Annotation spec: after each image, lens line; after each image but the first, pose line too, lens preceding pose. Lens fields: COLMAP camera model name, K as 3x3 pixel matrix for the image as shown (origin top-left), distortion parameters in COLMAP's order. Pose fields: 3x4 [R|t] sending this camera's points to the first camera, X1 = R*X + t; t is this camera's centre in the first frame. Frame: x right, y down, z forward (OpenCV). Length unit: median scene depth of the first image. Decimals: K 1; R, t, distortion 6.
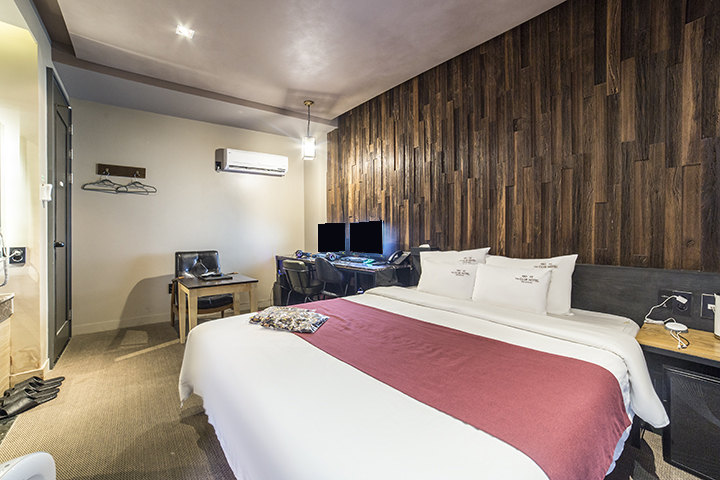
lens RADIAL K [[303.5, 0, 360.8], [0, 303.5, 228.8], [0, 0, 1]] dist [-0.000593, 0.000136]
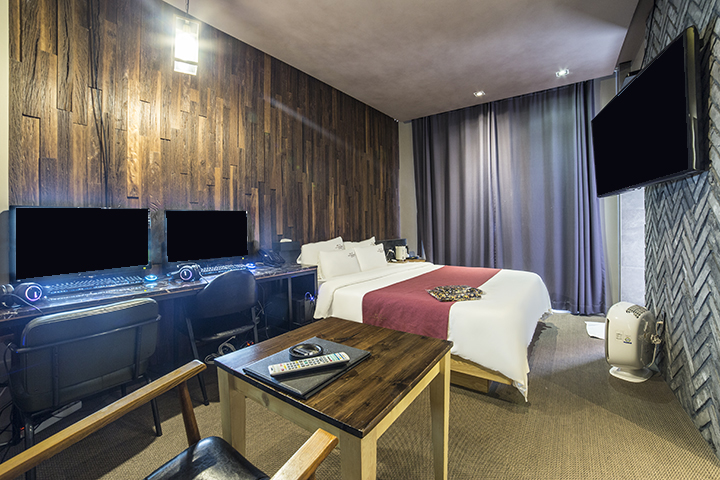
lens RADIAL K [[303.5, 0, 360.8], [0, 303.5, 228.8], [0, 0, 1]] dist [-0.000593, 0.000136]
pose [[-0.186086, -0.006928, 0.982509, -0.856091], [-0.008187, 0.999951, 0.005500, 0.012171], [-0.982499, -0.007021, -0.186134, 1.007759]]
